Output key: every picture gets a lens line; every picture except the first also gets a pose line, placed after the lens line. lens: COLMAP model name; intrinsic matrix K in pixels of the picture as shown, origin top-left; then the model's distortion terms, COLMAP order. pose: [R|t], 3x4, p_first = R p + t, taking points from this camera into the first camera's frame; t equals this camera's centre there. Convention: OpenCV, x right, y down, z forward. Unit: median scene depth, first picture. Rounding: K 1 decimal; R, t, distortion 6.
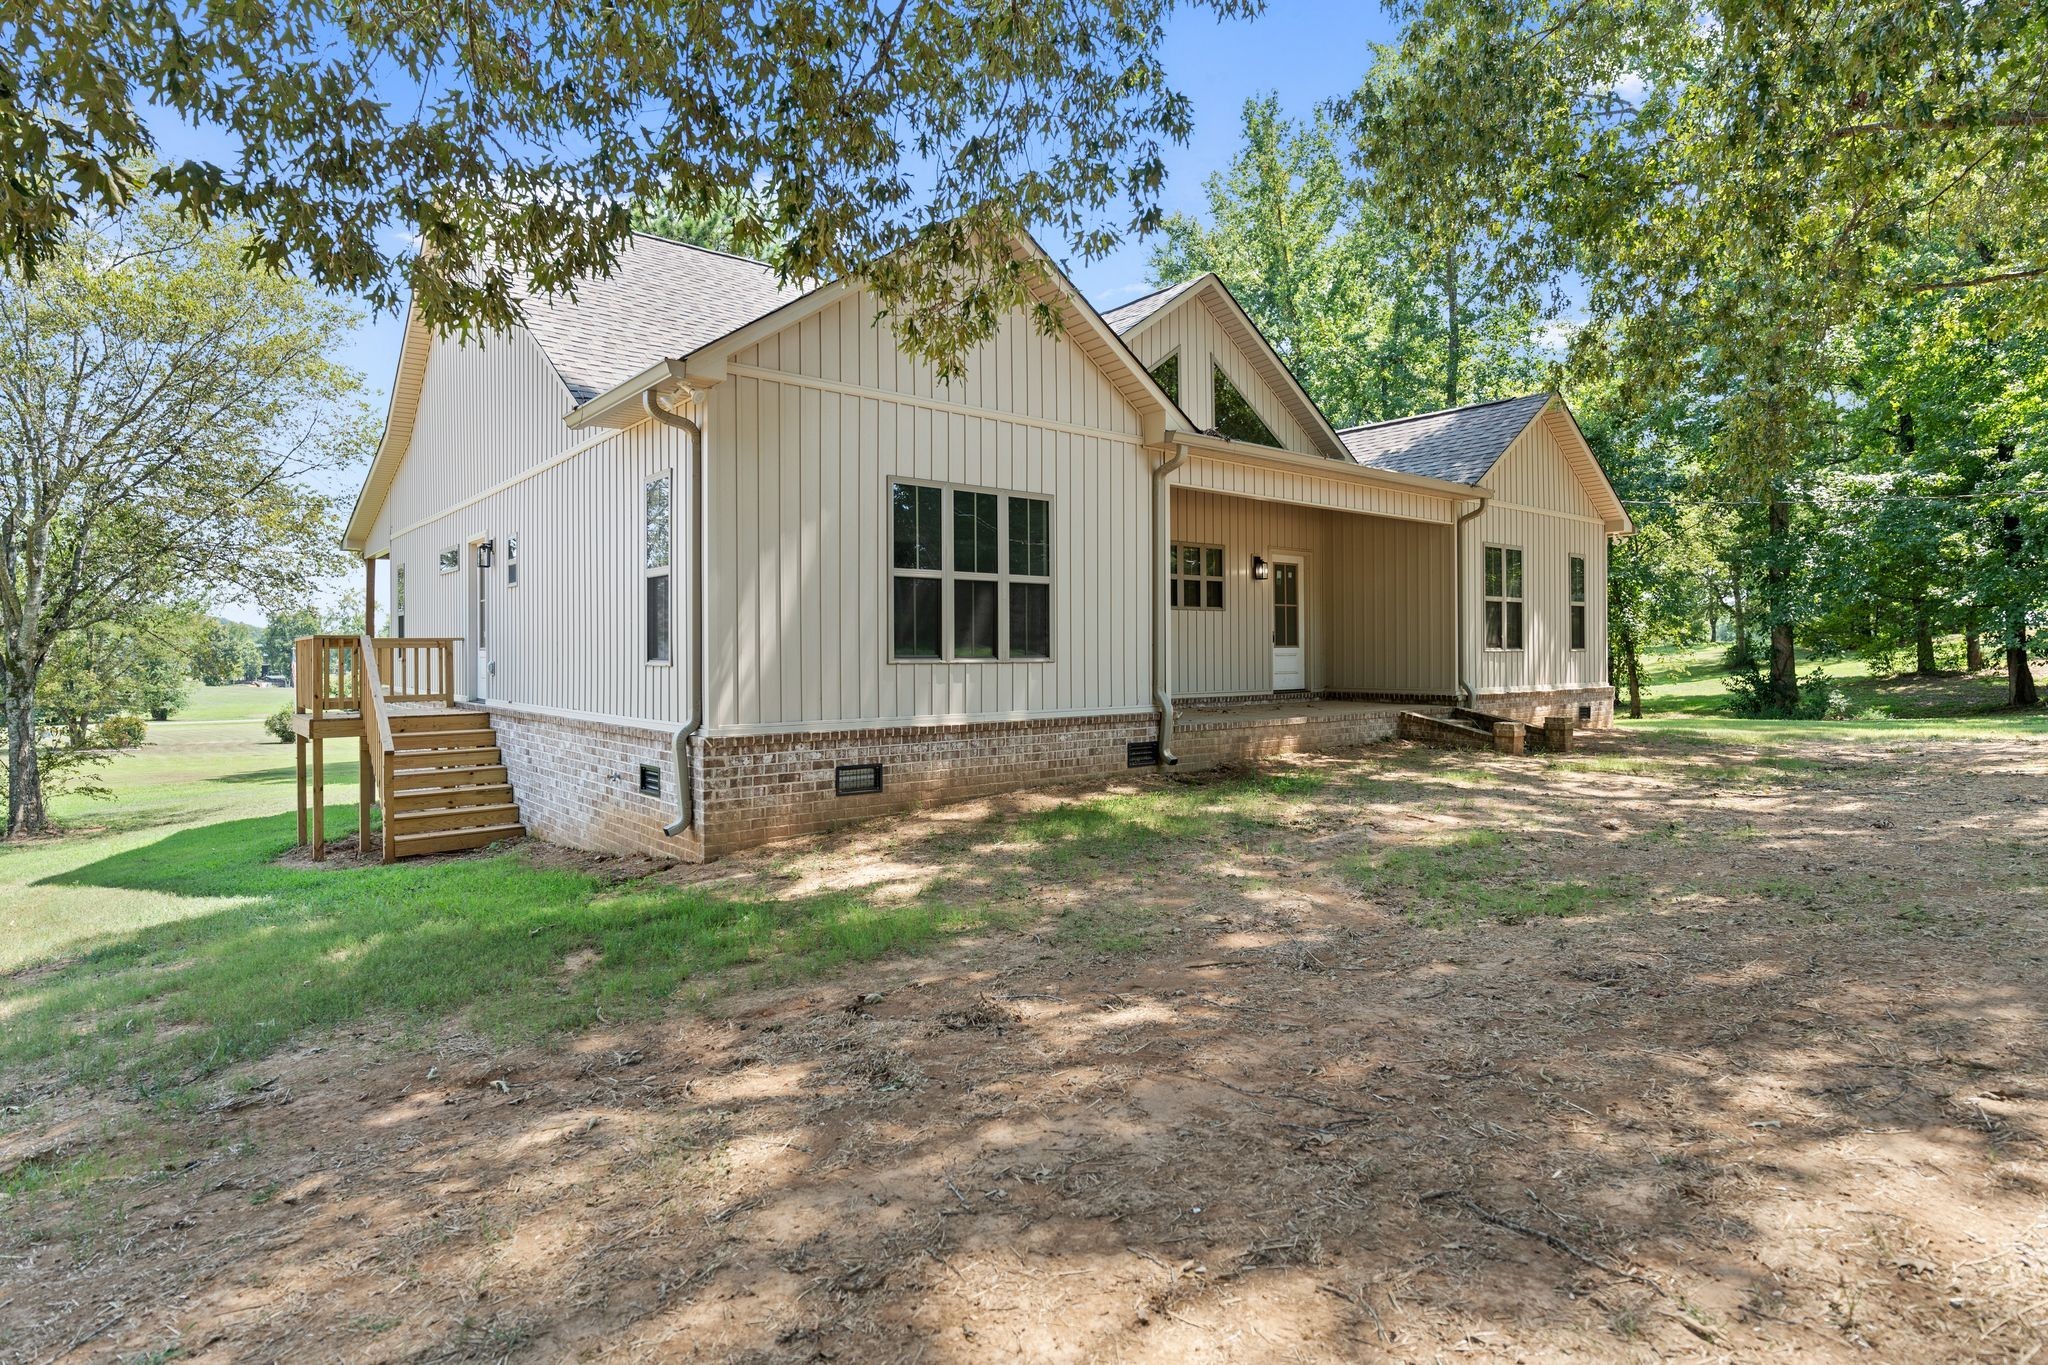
lens RADIAL K [[1089.5, 0, 1018.4], [0, 1089.5, 652.1], [0, 0, 1]] dist [0.000236, -0.000172]
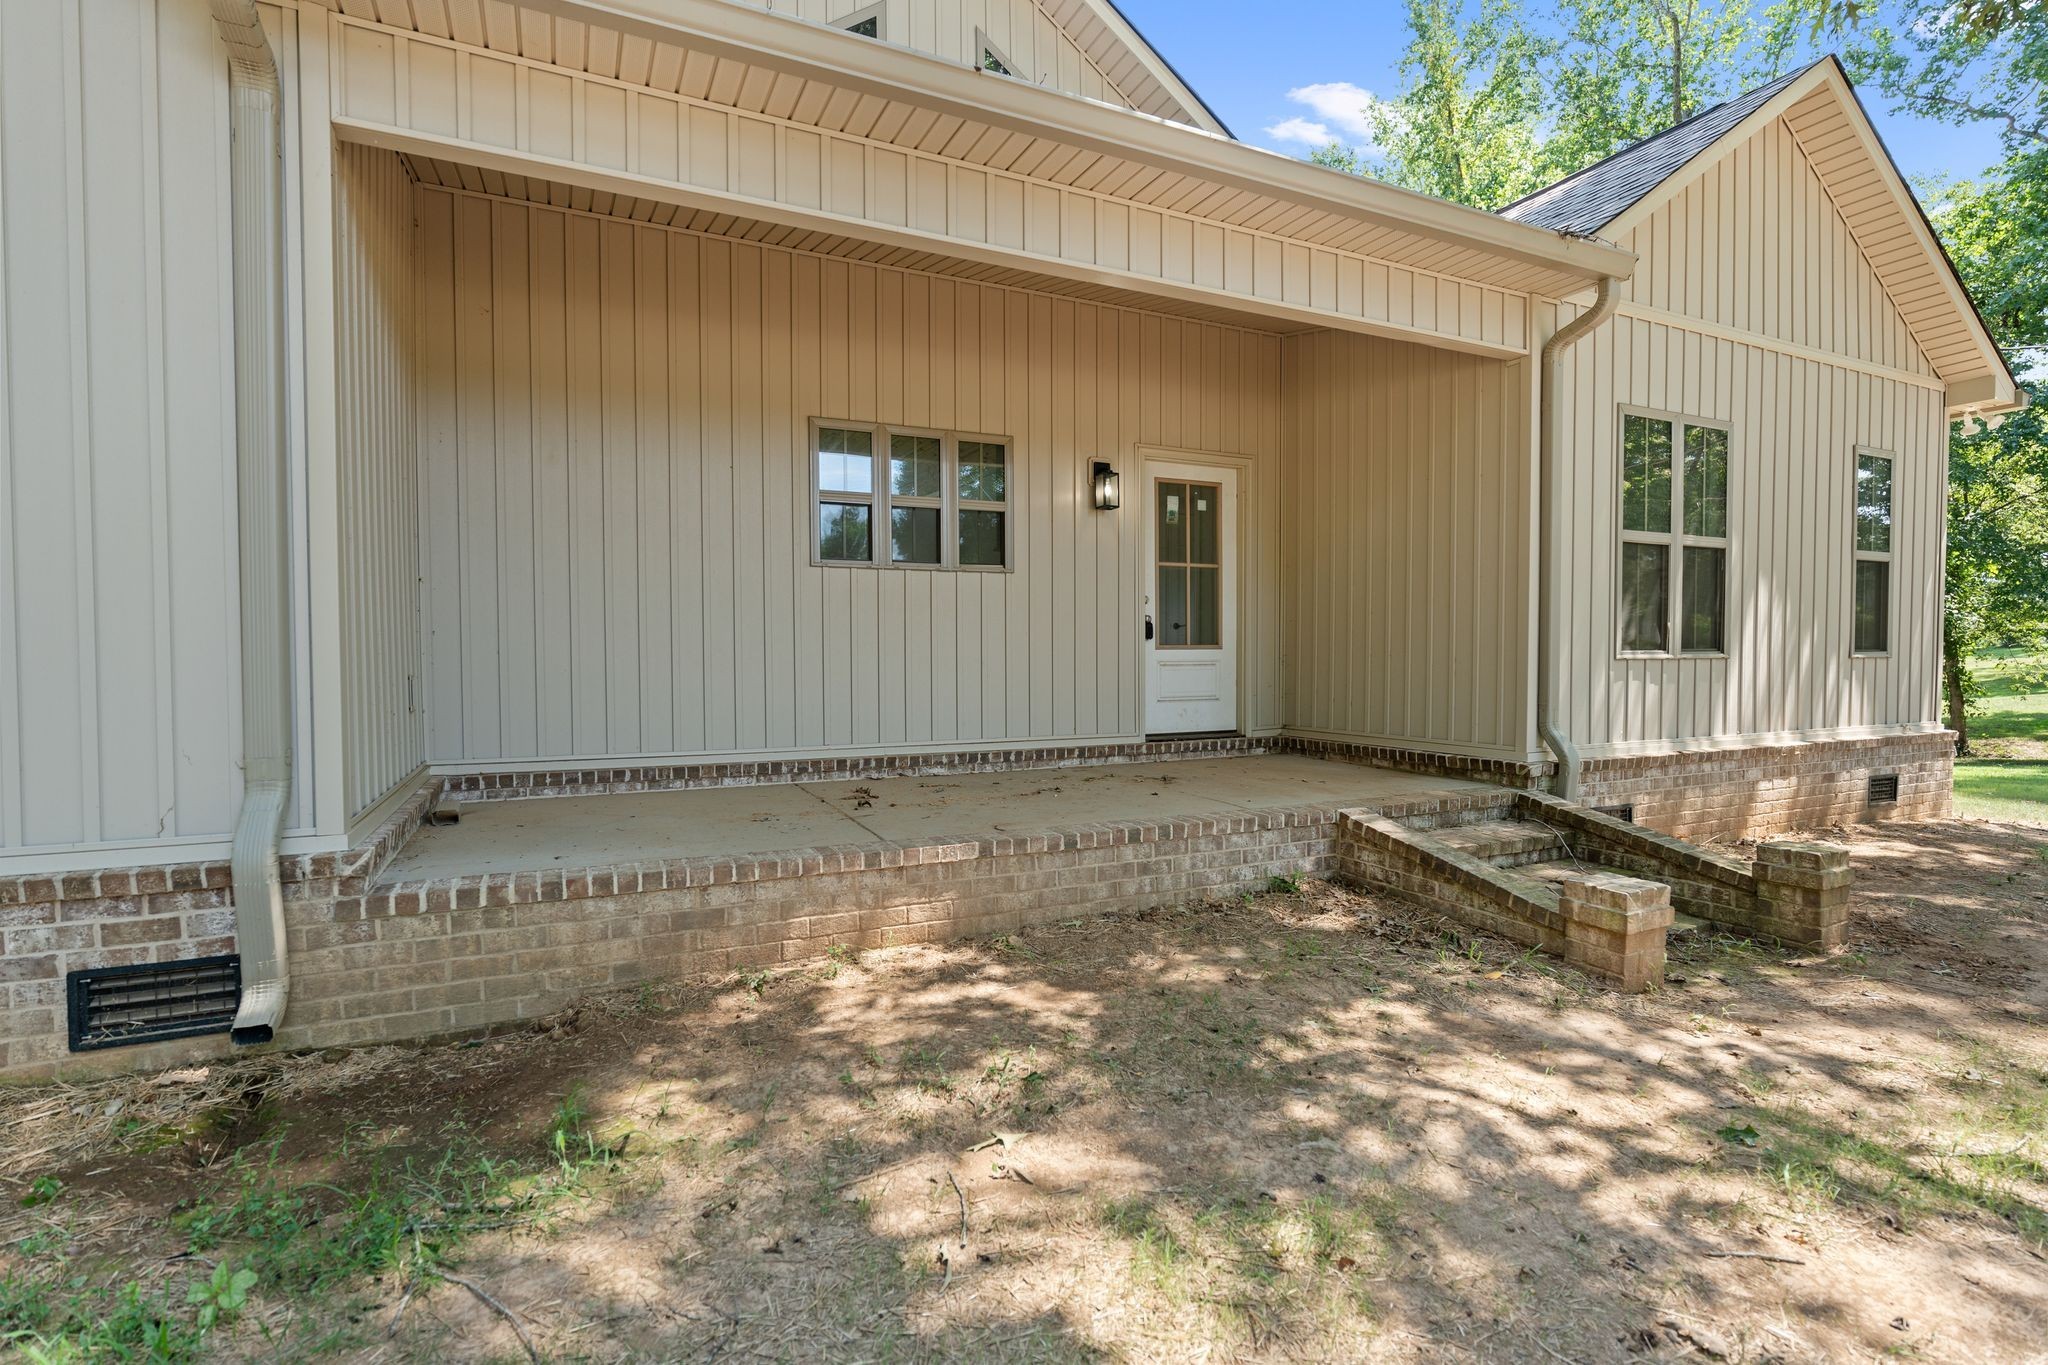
lens RADIAL K [[974.0, 0, 1012.1], [0, 974.0, 681.4], [0, 0, 1]] dist [-0.001123, 0.000398]
pose [[0.969836, 0.010172, -0.243545, 0.367938], [-0.002714, 0.999518, 0.030941, -0.003793], [0.243742, -0.029346, 0.969396, 0.720074]]
